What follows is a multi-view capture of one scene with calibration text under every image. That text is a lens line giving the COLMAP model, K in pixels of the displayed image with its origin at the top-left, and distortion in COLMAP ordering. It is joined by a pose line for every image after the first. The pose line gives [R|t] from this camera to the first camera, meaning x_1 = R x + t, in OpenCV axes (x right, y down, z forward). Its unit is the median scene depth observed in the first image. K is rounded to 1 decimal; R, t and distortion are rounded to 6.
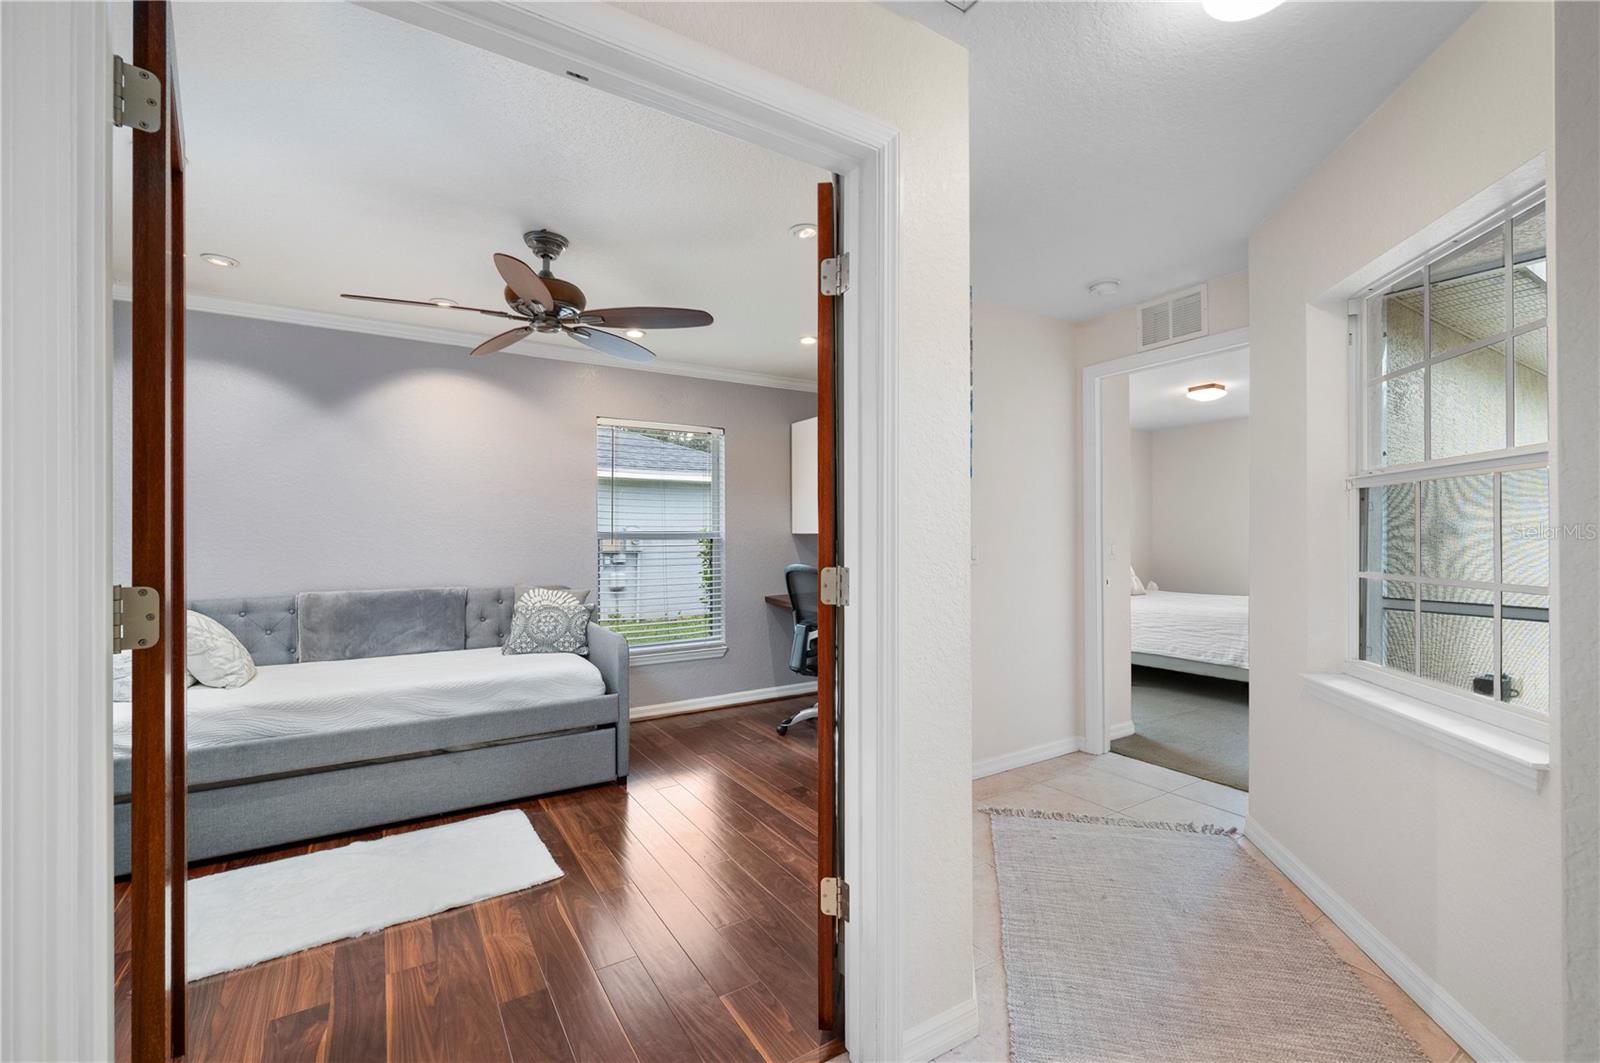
lens RADIAL K [[675.4, 0, 797.1], [0, 675.4, 524.9], [0, 0, 1]] dist [0.000440, 0.000474]
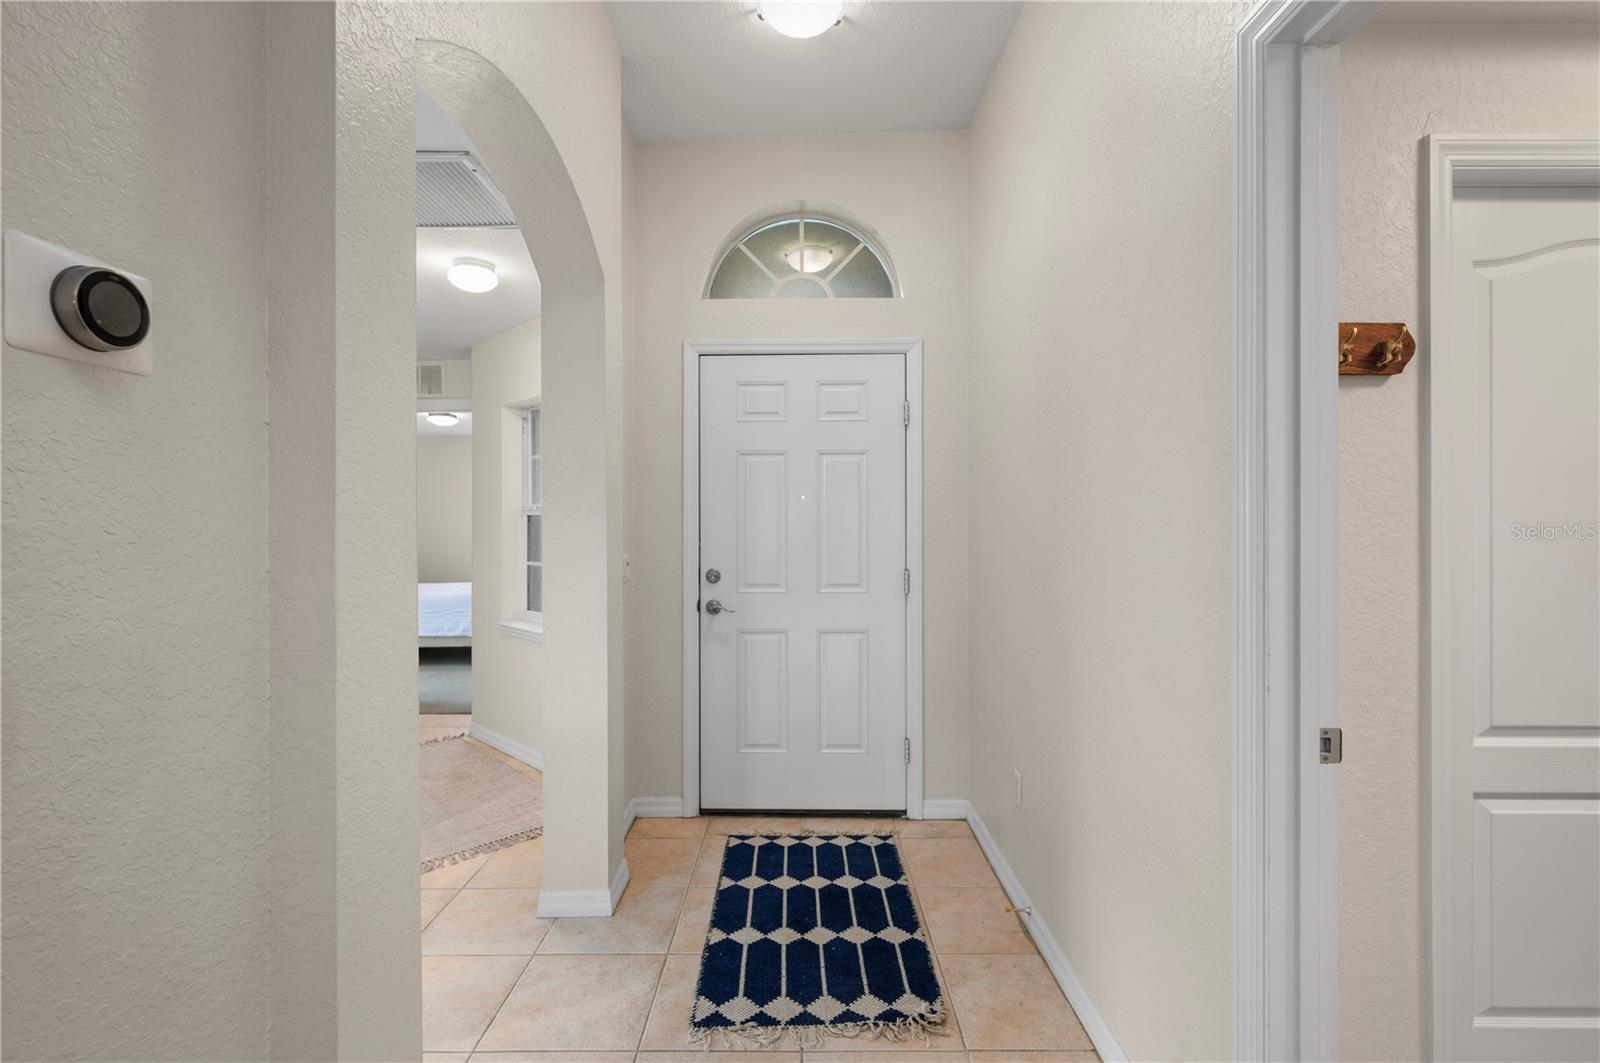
lens RADIAL K [[710.3, 0, 796.0], [0, 710.3, 523.2], [0, 0, 1]] dist [-0.005592, 0.000199]
pose [[0.528836, -0.000637, 0.848724, -0.315887], [-0.002297, 0.999995, 0.002182, -0.030675], [-0.848721, -0.003104, 0.528832, -0.487483]]
